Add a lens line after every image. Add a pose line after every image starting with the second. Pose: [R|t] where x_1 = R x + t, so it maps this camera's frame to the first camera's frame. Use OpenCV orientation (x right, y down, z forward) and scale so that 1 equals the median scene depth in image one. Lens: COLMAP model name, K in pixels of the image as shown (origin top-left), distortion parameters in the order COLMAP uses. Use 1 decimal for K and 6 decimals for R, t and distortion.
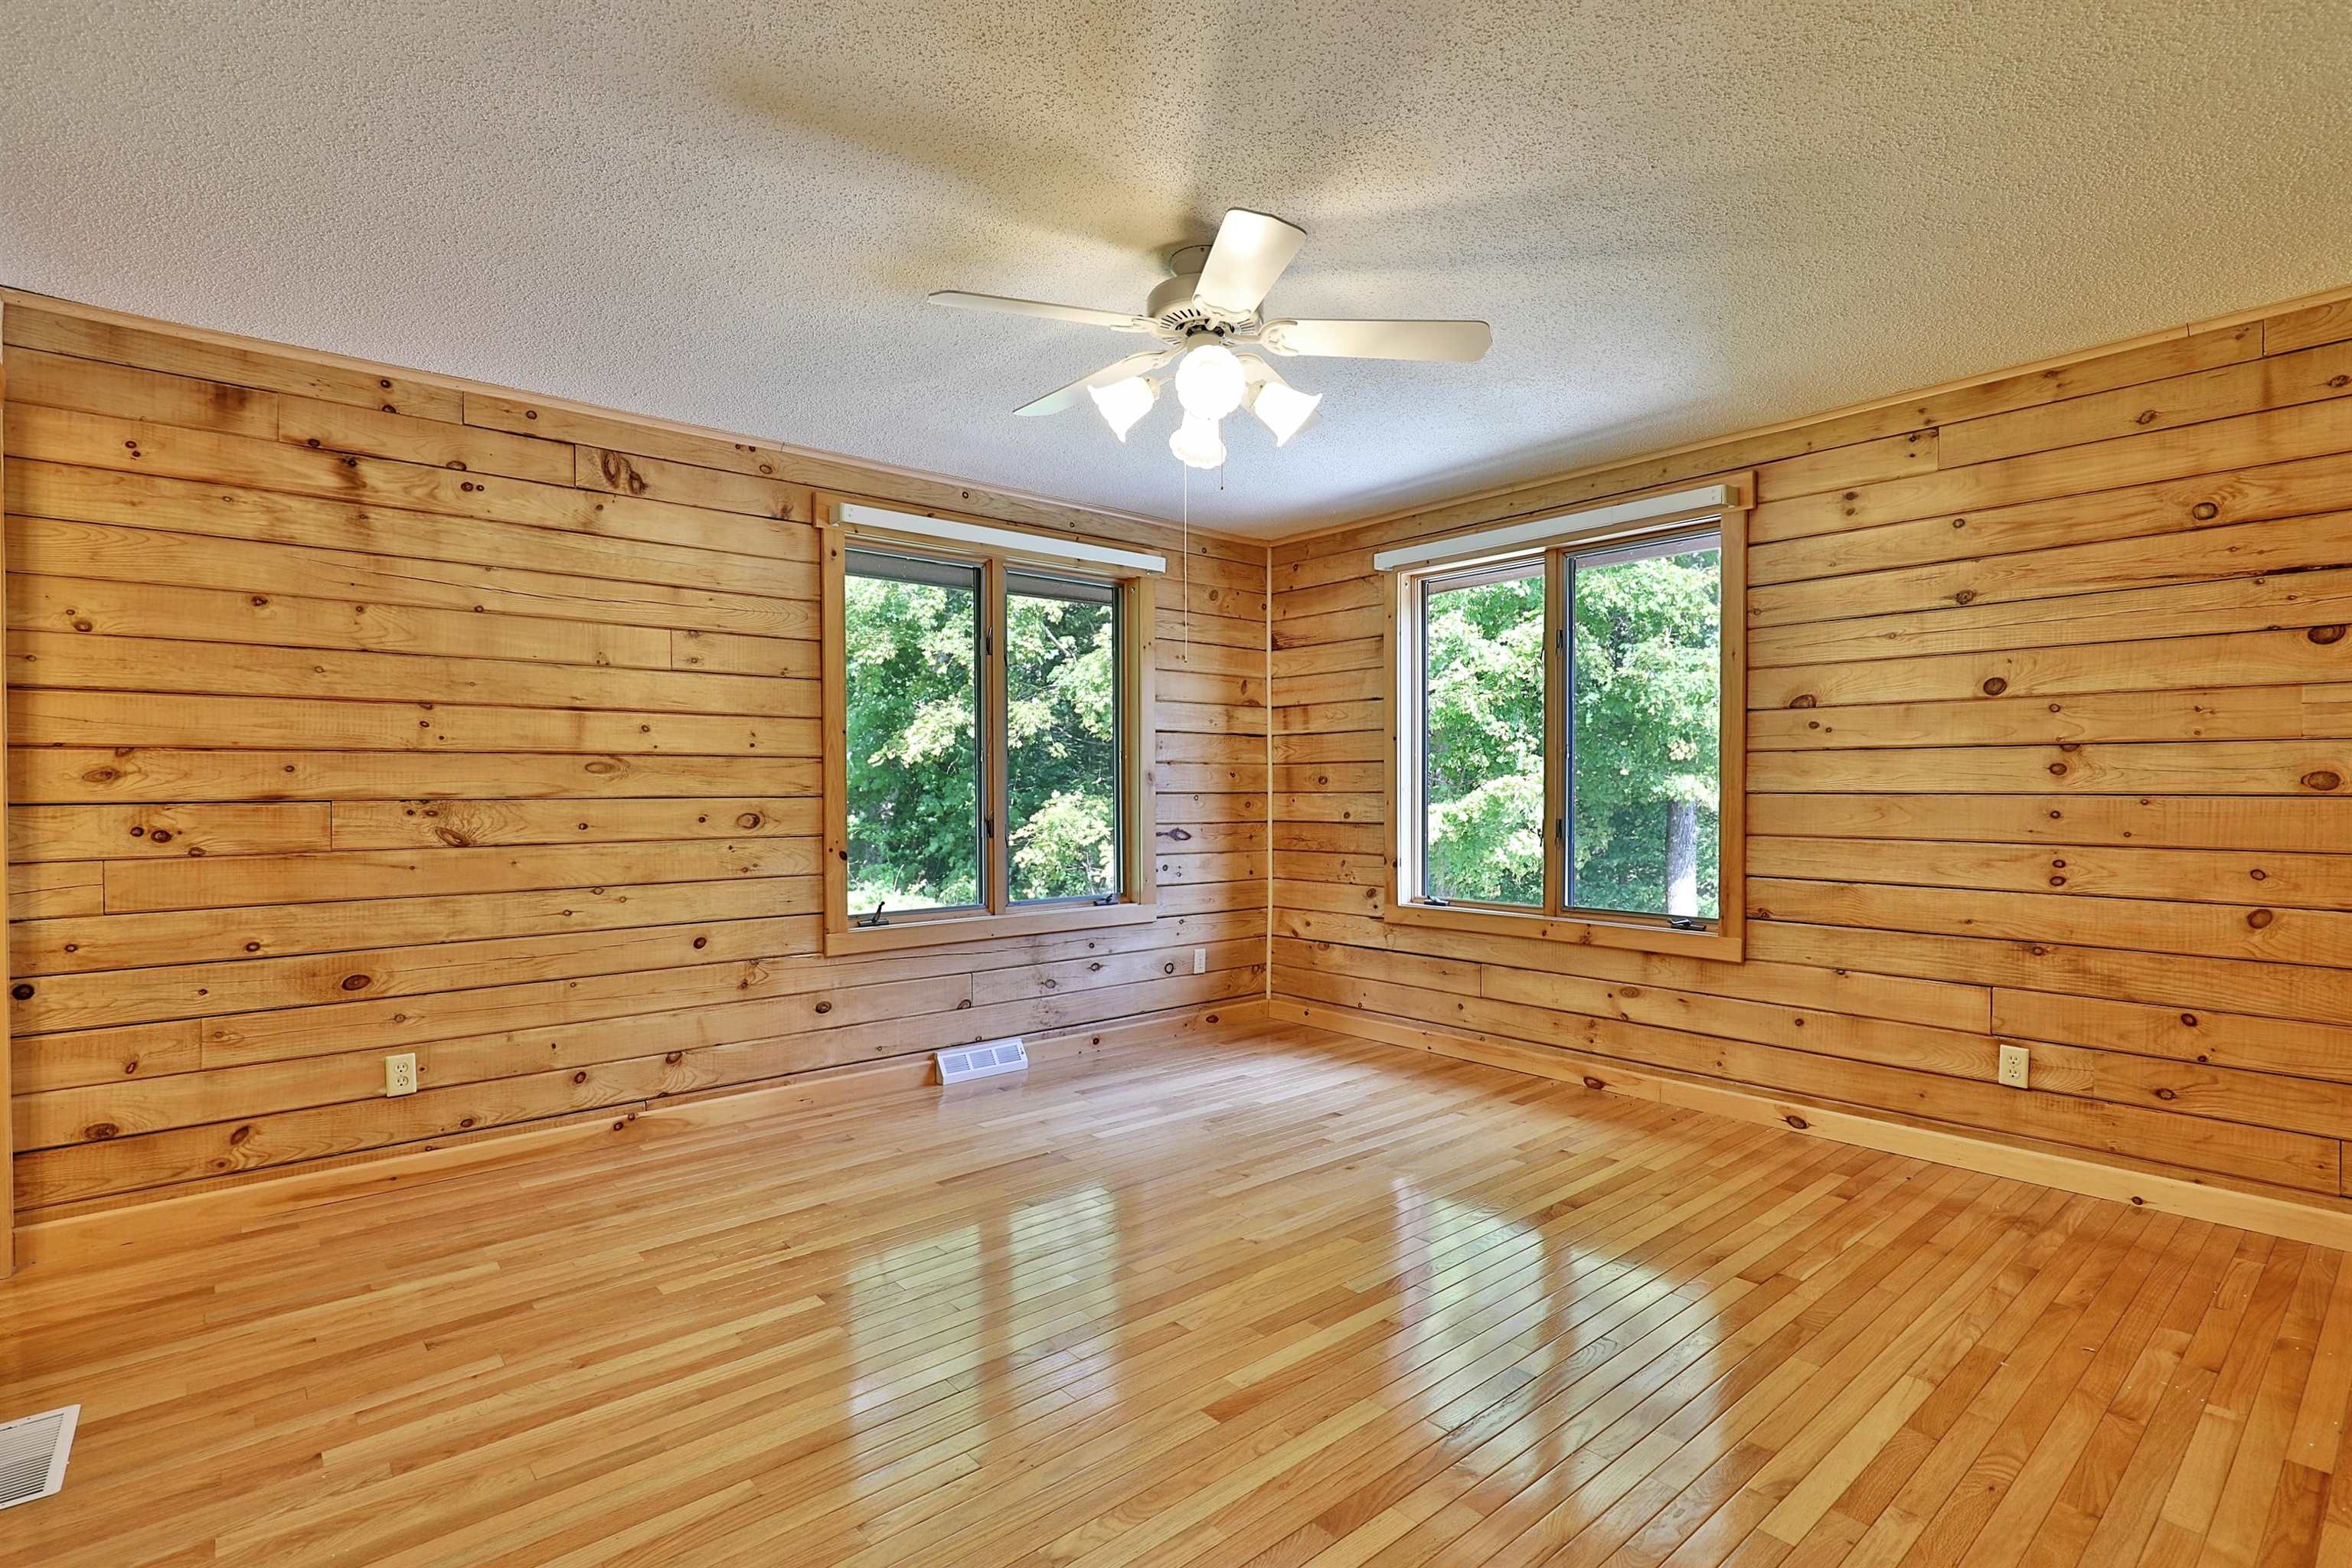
lens RADIAL K [[1129.6, 0, 1178.8], [0, 1129.6, 786.3], [0, 0, 1]] dist [0.004268, 0.000123]
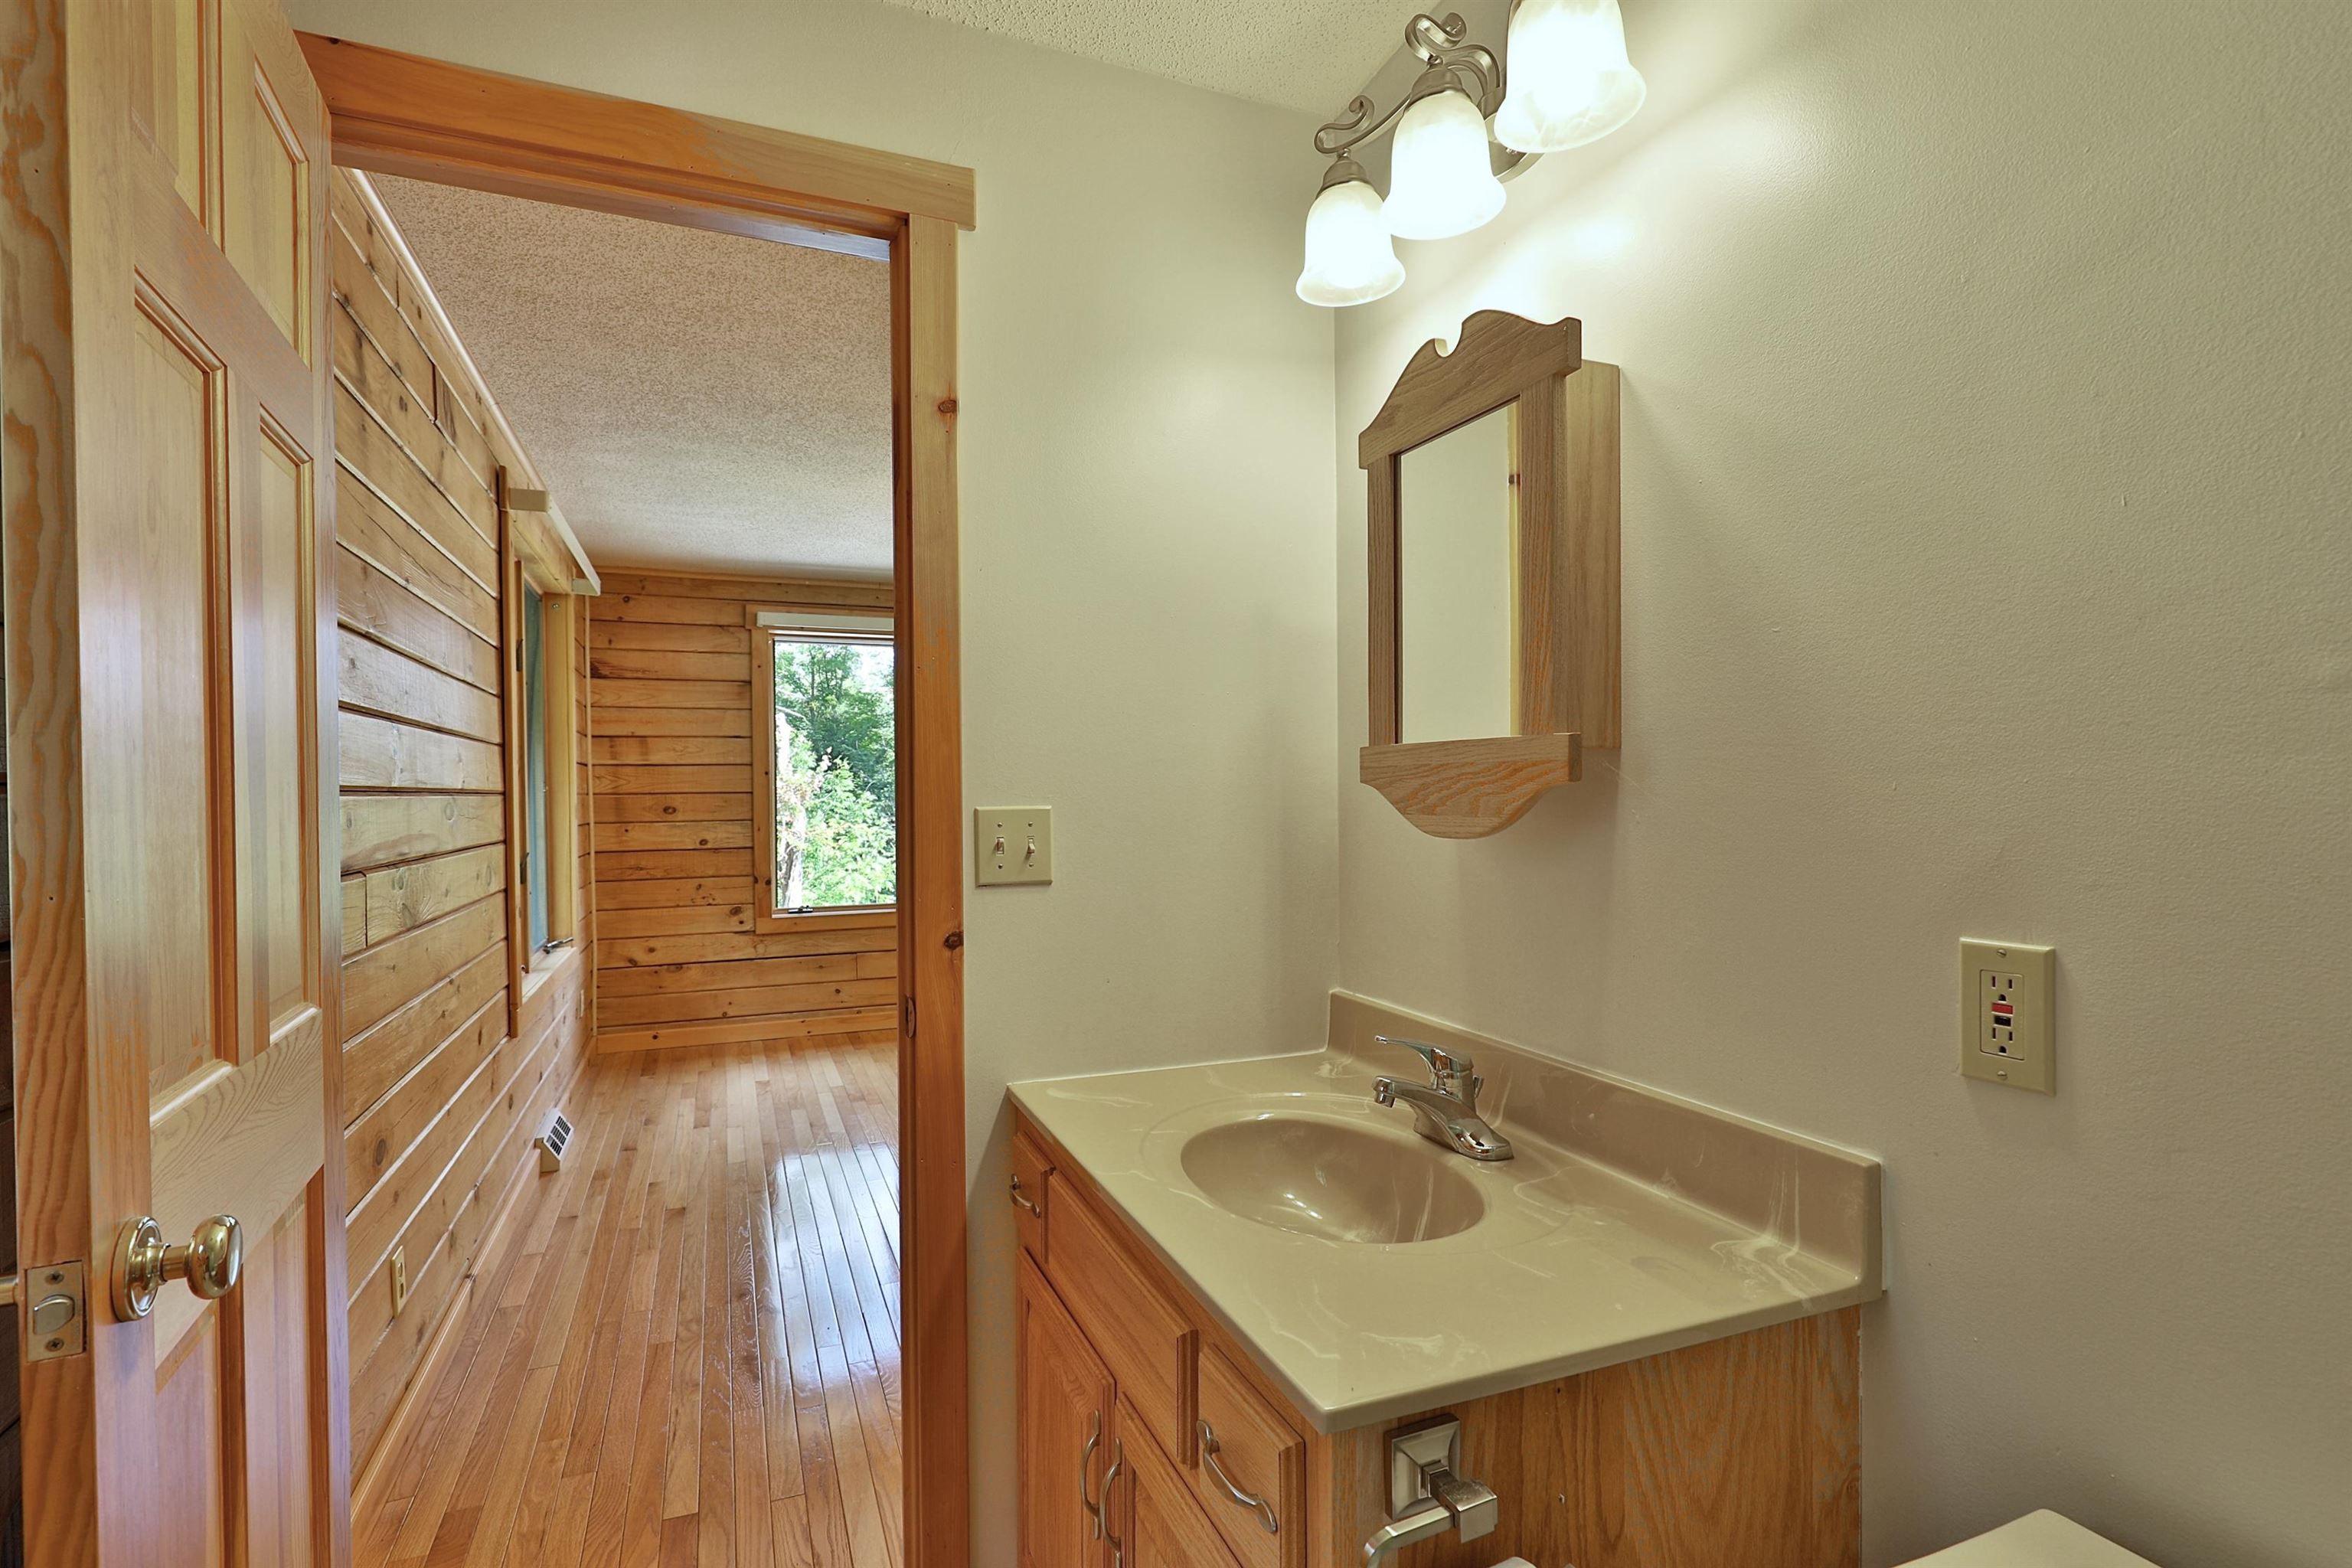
lens RADIAL K [[1129.6, 0, 1179.3], [0, 1129.6, 792.8], [0, 0, 1]] dist [0.004268, 0.000123]
pose [[0.322982, -0.001062, 0.946405, -0.733483], [0.008025, 0.999966, -0.001617, -0.016350], [-0.946371, 0.008117, 0.322980, 0.221514]]
